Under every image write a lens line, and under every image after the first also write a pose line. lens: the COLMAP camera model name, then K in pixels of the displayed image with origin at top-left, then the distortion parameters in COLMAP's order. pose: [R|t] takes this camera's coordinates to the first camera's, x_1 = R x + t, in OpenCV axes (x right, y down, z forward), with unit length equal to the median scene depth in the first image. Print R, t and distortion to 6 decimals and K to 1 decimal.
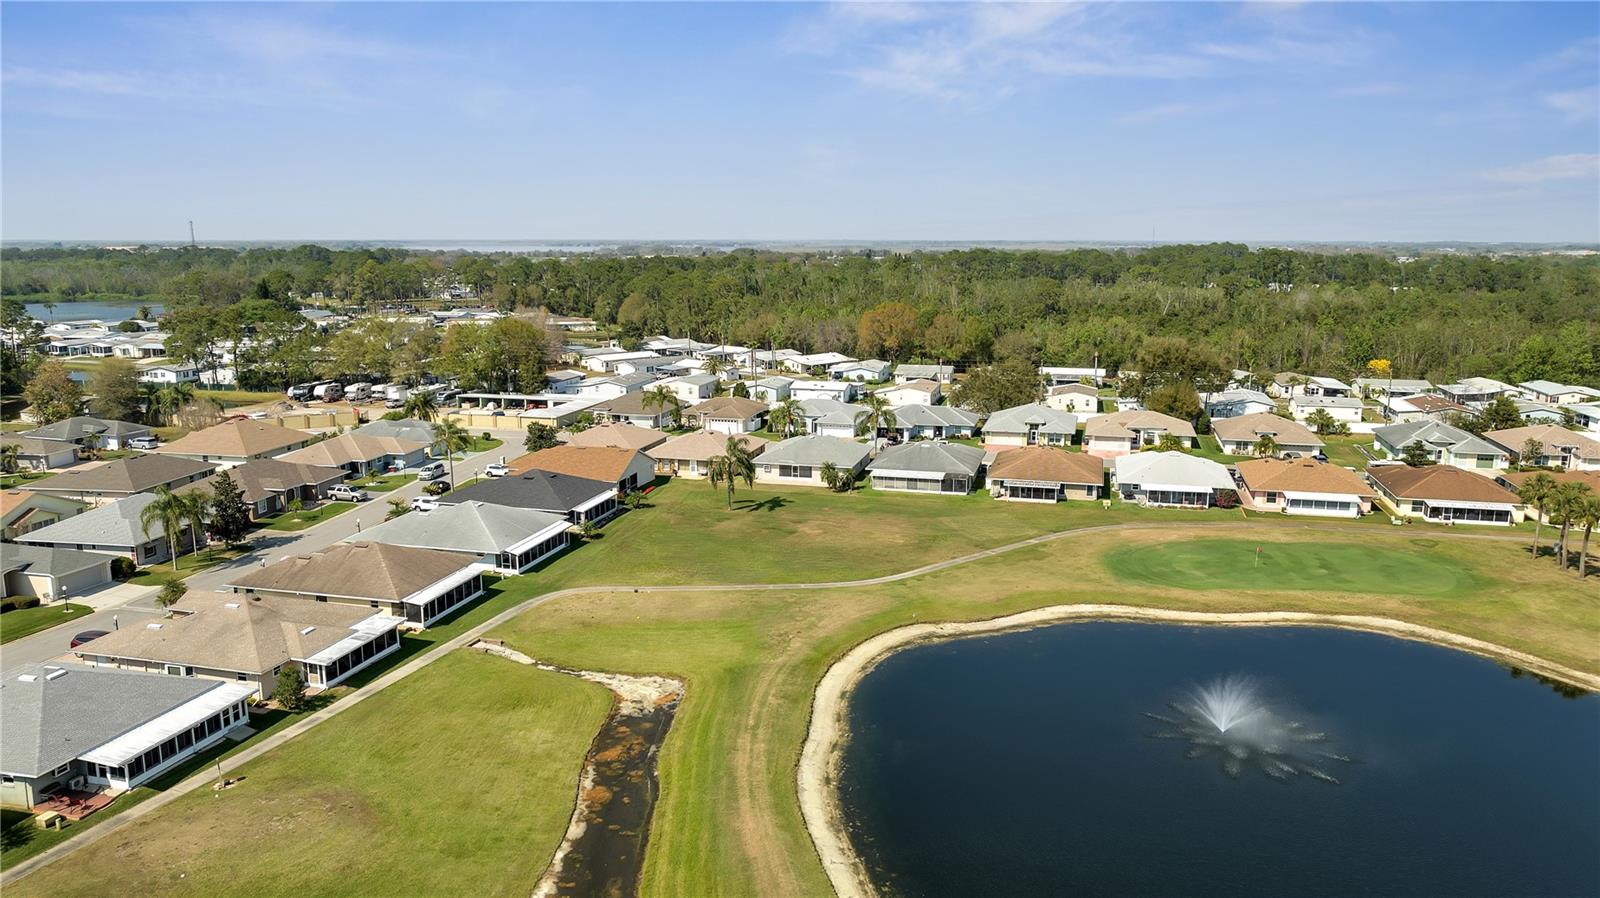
lens RADIAL K [[1124.4, 0, 800.0], [0, 1124.4, 449.0], [0, 0, 1]] dist [-0.022176, -0.002578]
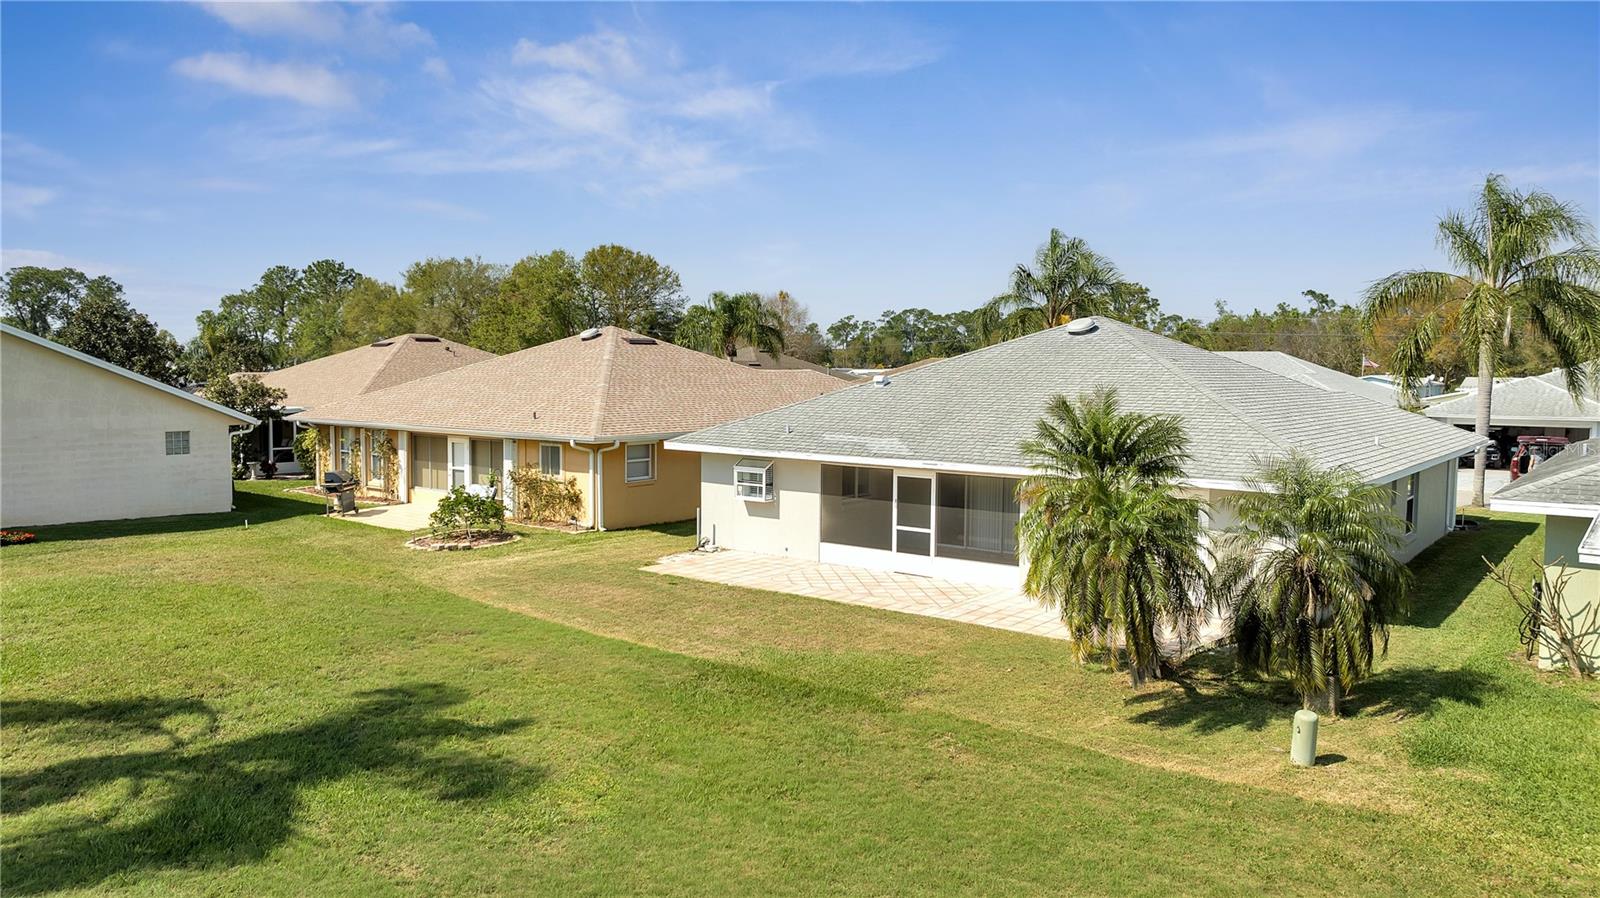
lens RADIAL K [[1124.4, 0, 800.0], [0, 1124.4, 449.0], [0, 0, 1]] dist [-0.022176, -0.002578]
pose [[0.916827, 0.034409, -0.397799, 0.040852], [-0.079320, 0.992119, -0.096997, 0.027885], [0.391326, 0.120483, 0.912331, 0.891713]]
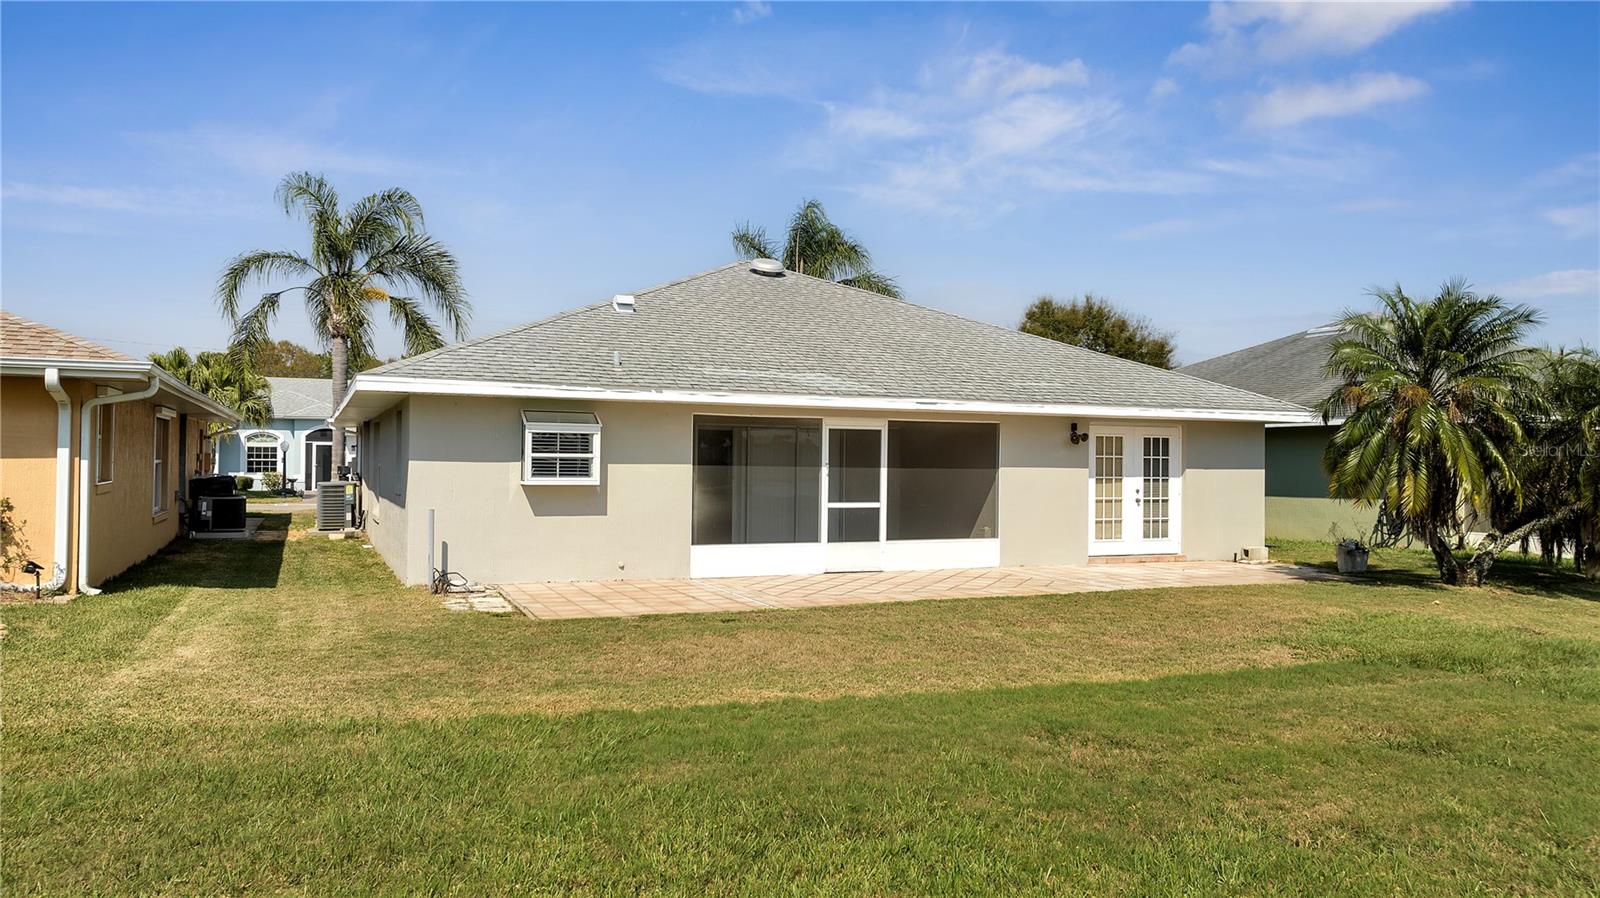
lens RADIAL K [[1124.4, 0, 800.0], [0, 1124.4, 449.0], [0, 0, 1]] dist [-0.022176, -0.002578]
pose [[0.797631, 0.006016, 0.603115, -0.069323], [0.086511, 0.988470, -0.124272, 0.029980], [-0.596909, 0.151299, 0.787914, 0.956796]]
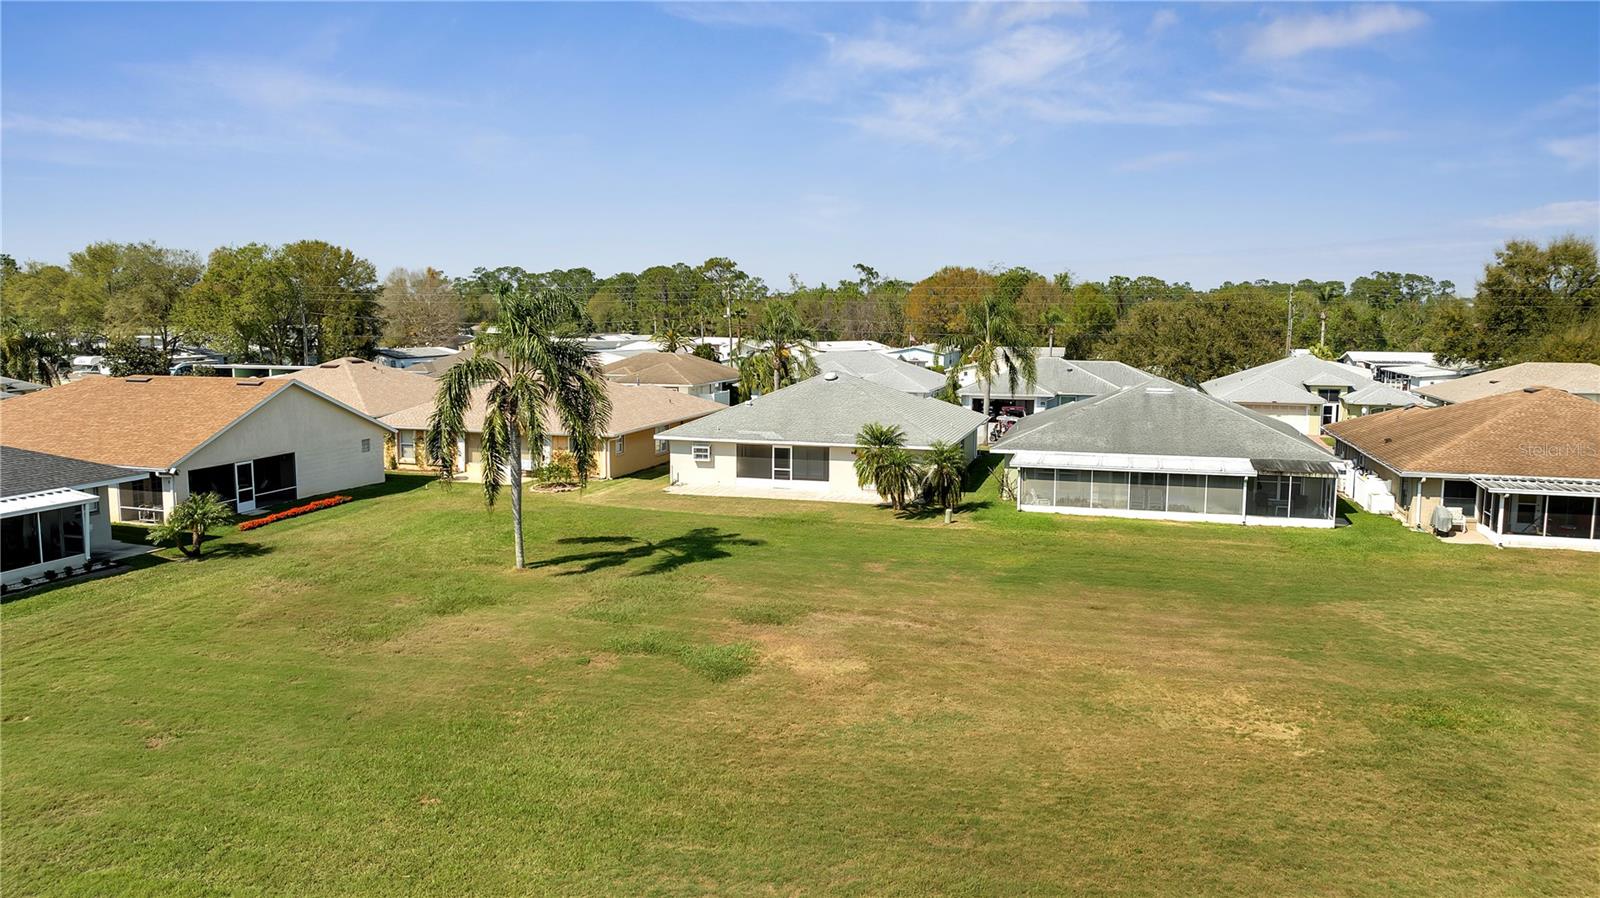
lens RADIAL K [[1124.4, 0, 800.0], [0, 1124.4, 449.0], [0, 0, 1]] dist [-0.022176, -0.002578]
pose [[0.999719, 0.006560, -0.022758, 0.009701], [-0.008004, 0.997921, -0.063946, 0.039223], [0.022291, 0.064110, 0.997694, 0.675958]]
